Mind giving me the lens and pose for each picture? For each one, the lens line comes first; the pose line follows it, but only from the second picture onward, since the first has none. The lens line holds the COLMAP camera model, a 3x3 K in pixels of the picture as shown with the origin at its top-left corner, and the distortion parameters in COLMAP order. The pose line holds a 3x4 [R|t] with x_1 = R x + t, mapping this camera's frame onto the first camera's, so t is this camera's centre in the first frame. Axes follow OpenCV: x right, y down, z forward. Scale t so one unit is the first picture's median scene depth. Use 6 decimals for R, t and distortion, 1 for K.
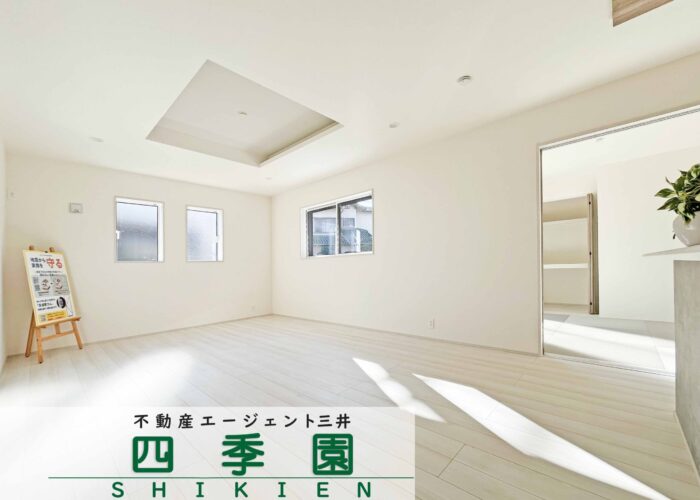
lens RADIAL K [[289.9, 0, 350.0], [0, 289.9, 250.0], [0, 0, 1]] dist [-0.001169, -0.000187]
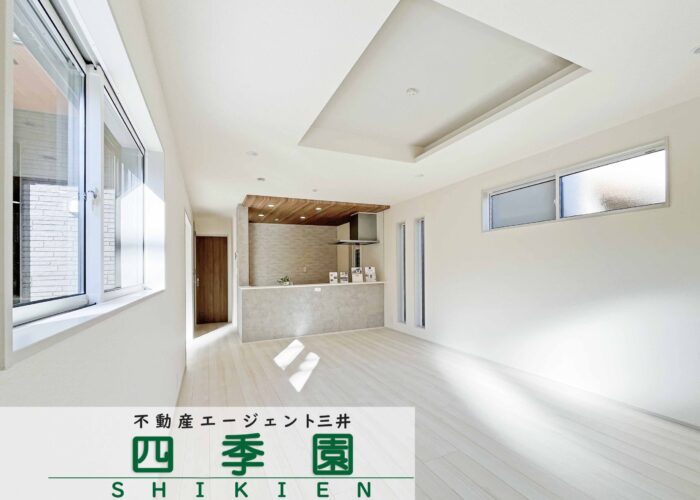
lens RADIAL K [[287.5, 0, 337.2], [0, 287.5, 276.8], [0, 0, 1]] dist [0.000133, -0.000032]
pose [[-0.919698, 0.046347, 0.389882, -0.578046], [0.032975, 0.998618, -0.040924, 0.027434], [-0.391240, -0.024781, -0.919955, 2.100999]]
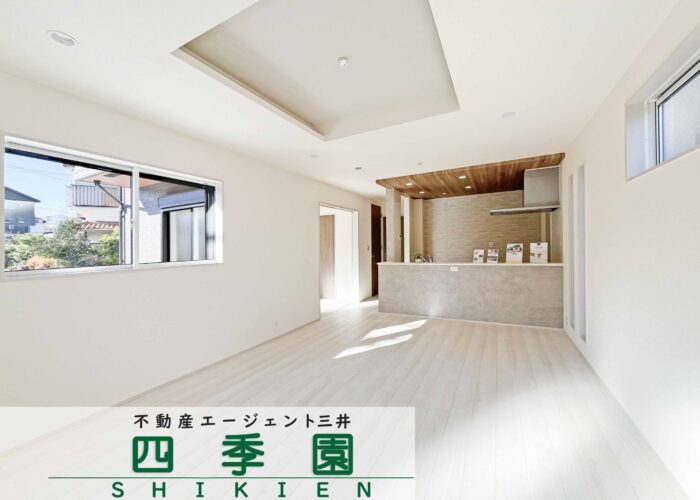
lens RADIAL K [[289.9, 0, 350.0], [0, 289.9, 250.0], [0, 0, 1]] dist [-0.001169, -0.000187]
pose [[-0.269548, 0.035093, 0.962347, -1.236783], [-0.021947, 0.998852, -0.042572, 0.002158], [-0.962737, -0.032596, -0.268469, 1.412553]]
